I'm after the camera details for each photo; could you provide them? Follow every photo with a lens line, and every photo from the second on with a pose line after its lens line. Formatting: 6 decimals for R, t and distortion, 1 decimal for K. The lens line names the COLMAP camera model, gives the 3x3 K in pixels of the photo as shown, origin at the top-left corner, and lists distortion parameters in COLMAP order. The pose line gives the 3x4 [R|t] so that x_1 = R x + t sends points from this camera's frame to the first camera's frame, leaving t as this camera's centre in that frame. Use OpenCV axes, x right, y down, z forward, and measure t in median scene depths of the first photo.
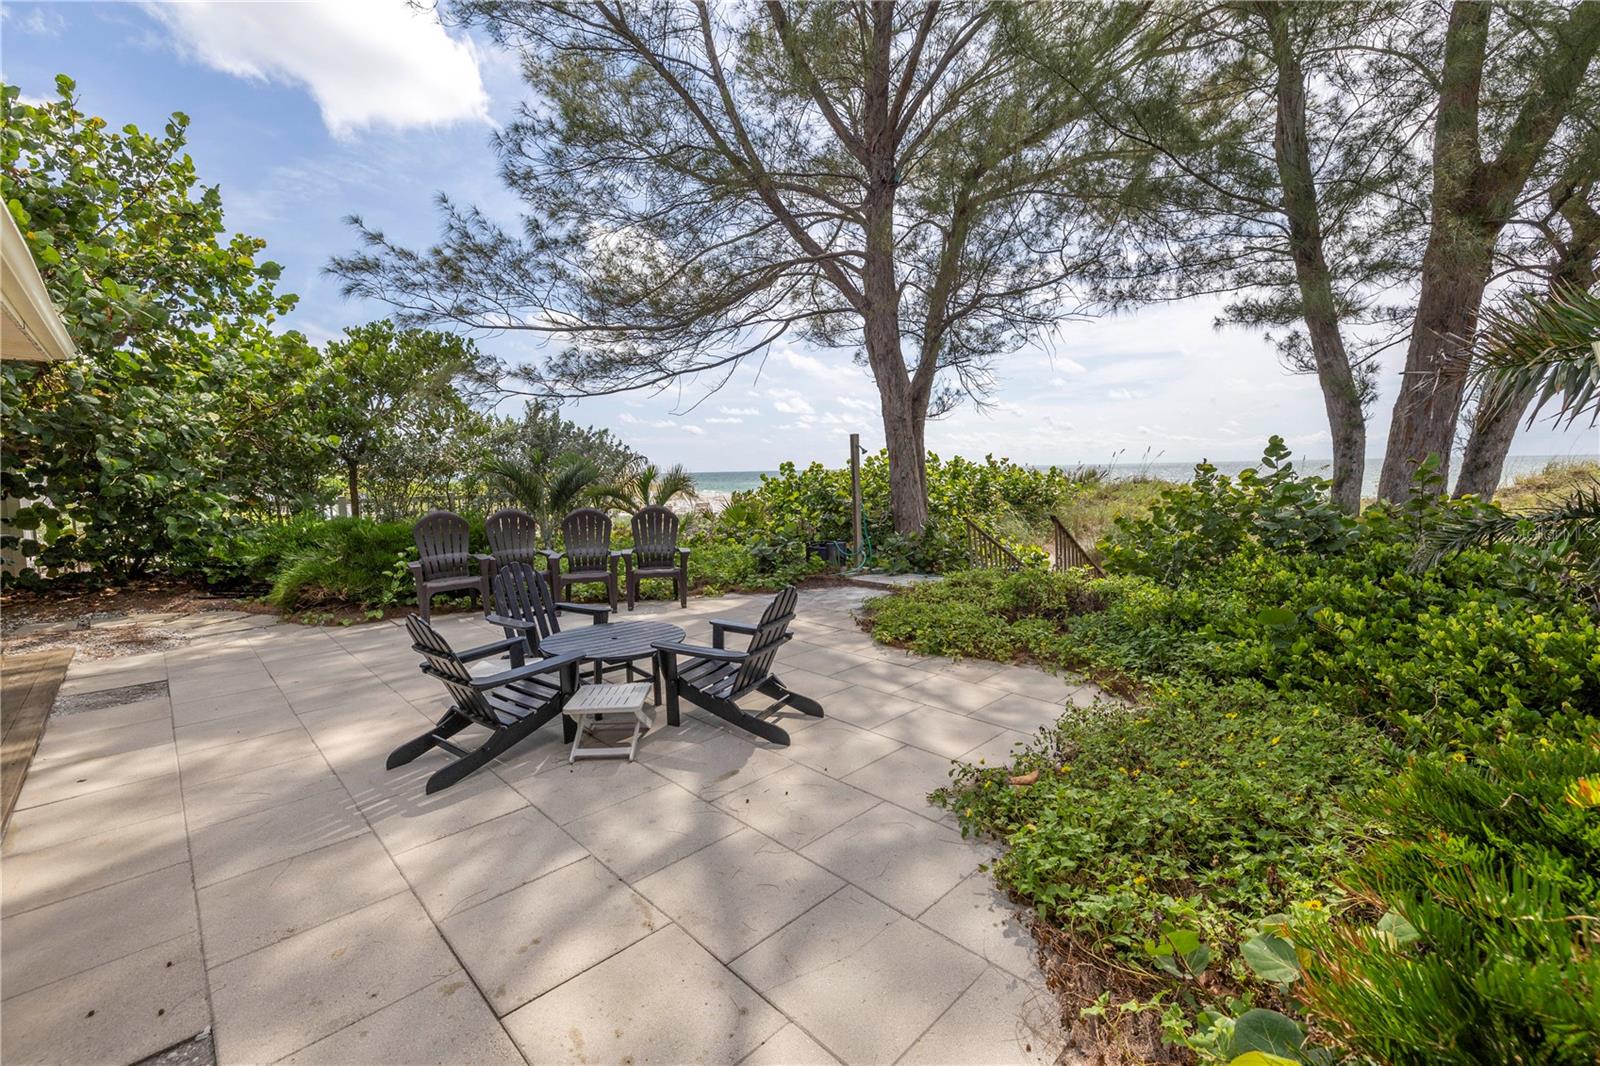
lens RADIAL K [[676.9, 0, 800.0], [0, 676.9, 533.0], [0, 0, 1]] dist [-0.000792, -0.000241]
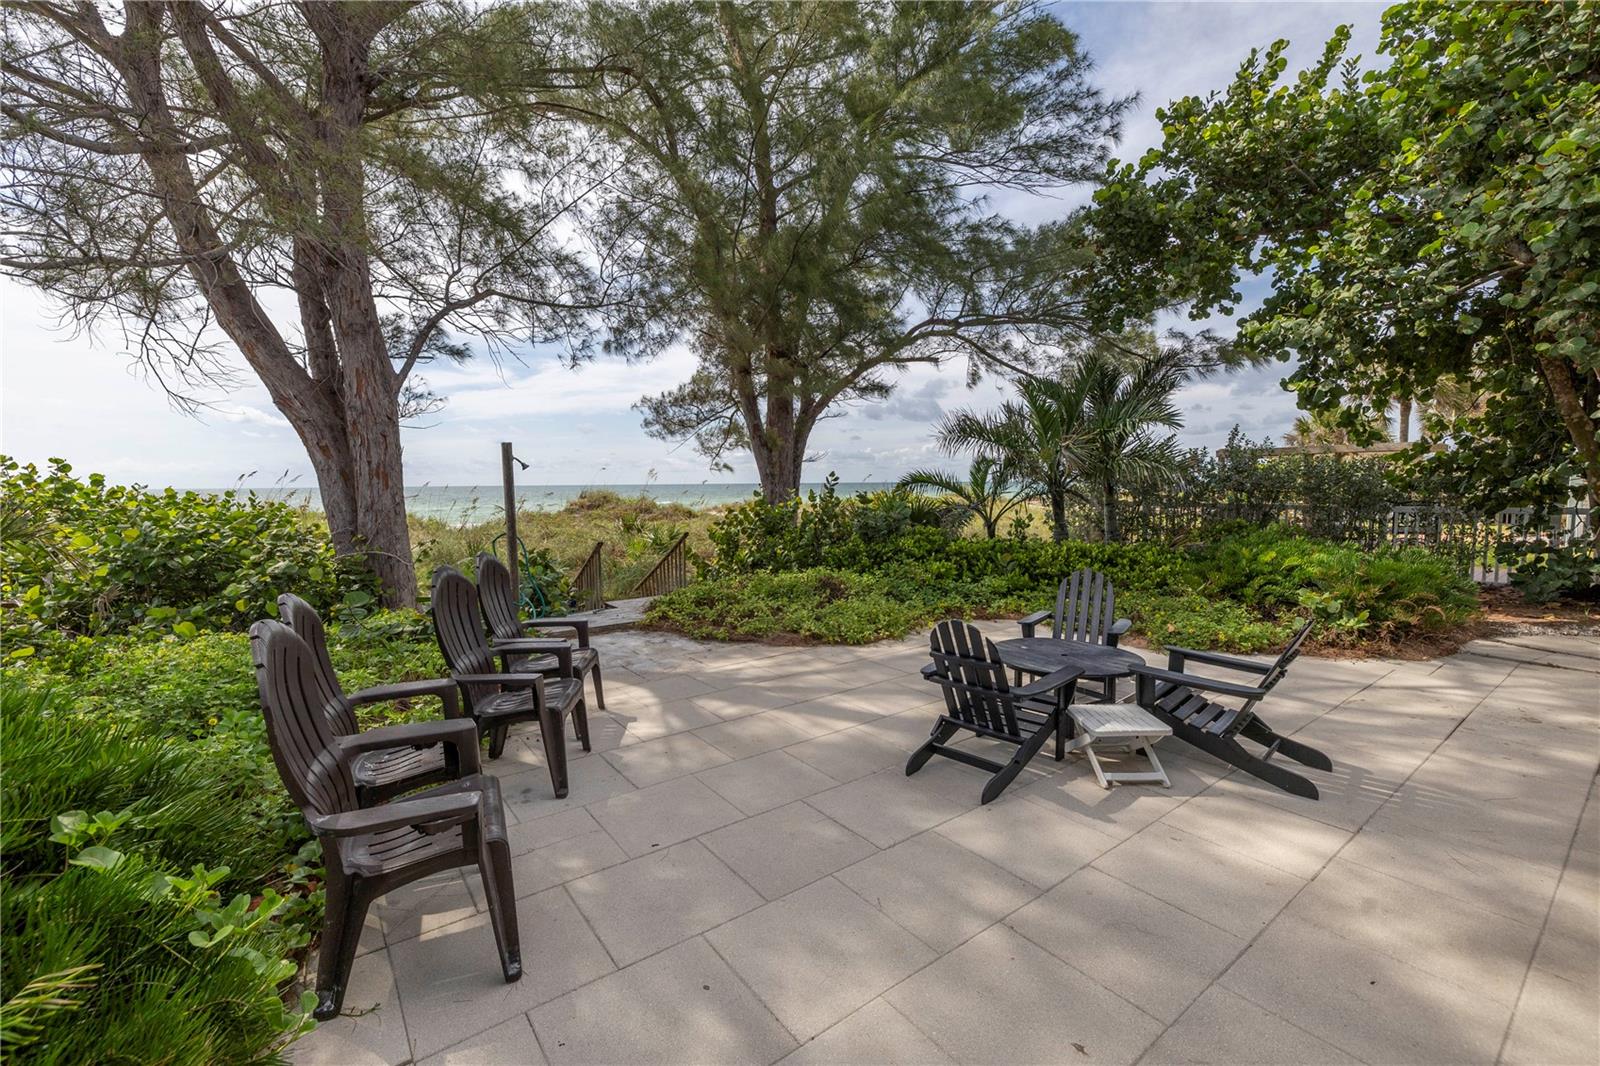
lens RADIAL K [[676.9, 0, 800.0], [0, 676.9, 533.0], [0, 0, 1]] dist [-0.000792, -0.000241]
pose [[0.130729, -0.058443, 0.989694, -1.722237], [0.099397, 0.994004, 0.045568, -0.137343], [-0.986423, 0.092416, 0.135755, 1.654480]]
